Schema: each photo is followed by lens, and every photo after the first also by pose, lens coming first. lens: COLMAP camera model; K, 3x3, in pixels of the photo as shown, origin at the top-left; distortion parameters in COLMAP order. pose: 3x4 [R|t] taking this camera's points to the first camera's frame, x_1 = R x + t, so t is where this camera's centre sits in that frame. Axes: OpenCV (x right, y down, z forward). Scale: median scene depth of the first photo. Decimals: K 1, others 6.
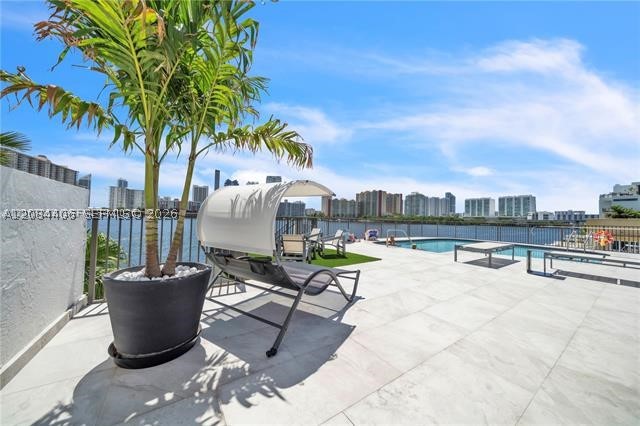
lens RADIAL K [[220.0, 0, 317.6], [0, 220.0, 211.5], [0, 0, 1]] dist [-0.000263, -0.000110]
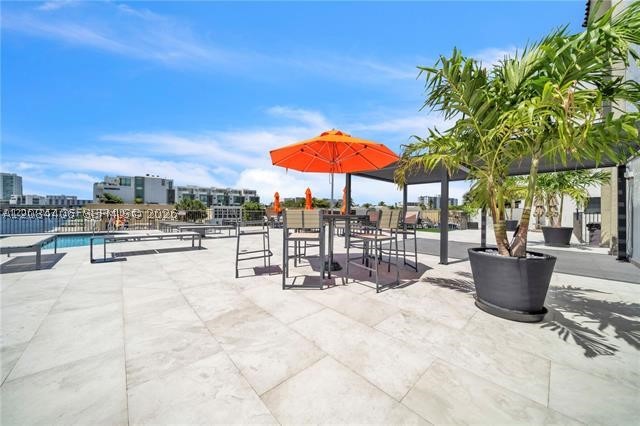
lens RADIAL K [[220.0, 0, 317.6], [0, 220.0, 211.5], [0, 0, 1]] dist [-0.000263, -0.000110]
pose [[-0.143174, -0.027996, 0.989301, -0.058990], [-0.040479, 0.998929, 0.022410, 0.004875], [-0.988869, -0.036837, -0.144154, 0.158335]]
